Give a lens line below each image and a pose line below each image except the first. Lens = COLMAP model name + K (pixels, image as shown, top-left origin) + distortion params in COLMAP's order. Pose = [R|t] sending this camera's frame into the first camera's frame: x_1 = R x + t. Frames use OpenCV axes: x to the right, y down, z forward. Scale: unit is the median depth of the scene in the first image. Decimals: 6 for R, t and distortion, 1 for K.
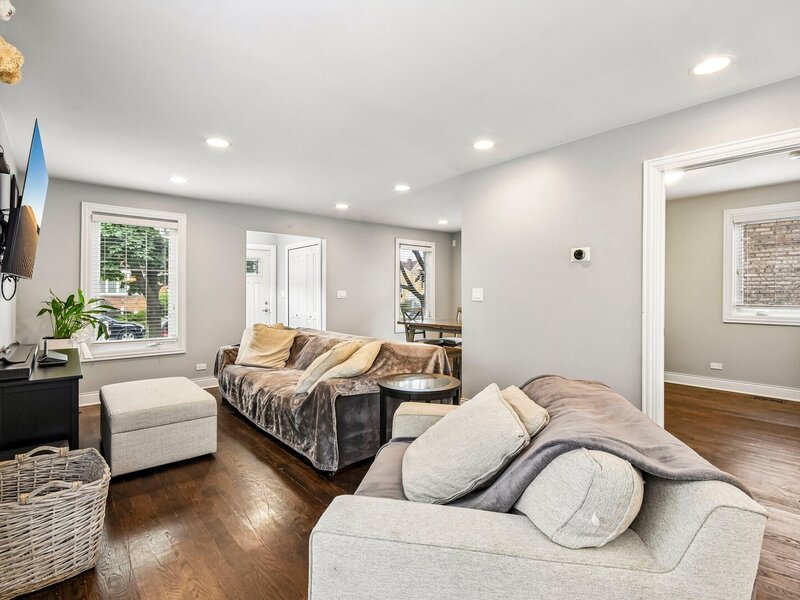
lens RADIAL K [[407.0, 0, 405.2], [0, 407.0, 297.8], [0, 0, 1]] dist [-0.001986, -0.001091]
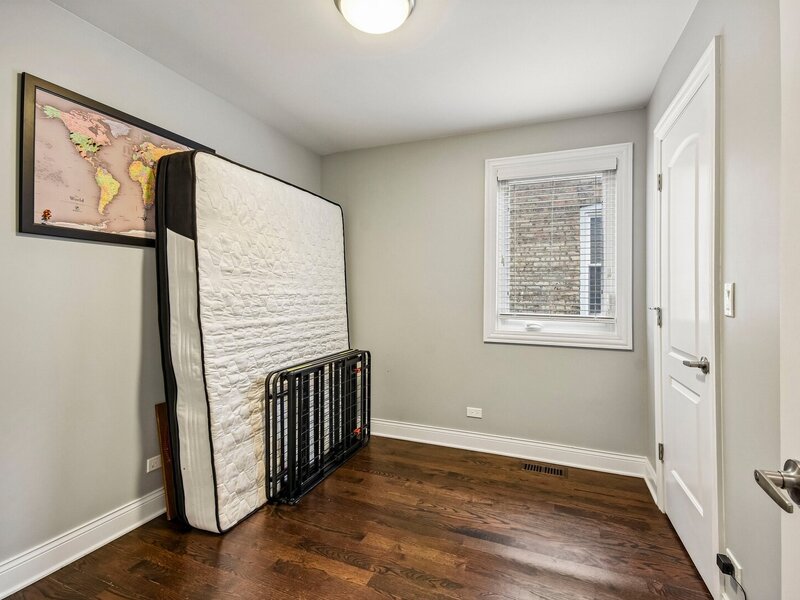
lens RADIAL K [[407.0, 0, 405.2], [0, 407.0, 297.8], [0, 0, 1]] dist [-0.001986, -0.001091]
pose [[0.893022, 0.004172, 0.449994, 0.400515], [-0.004381, 0.999990, -0.000577, -0.005985], [-0.449992, -0.001457, 0.893032, 0.505417]]
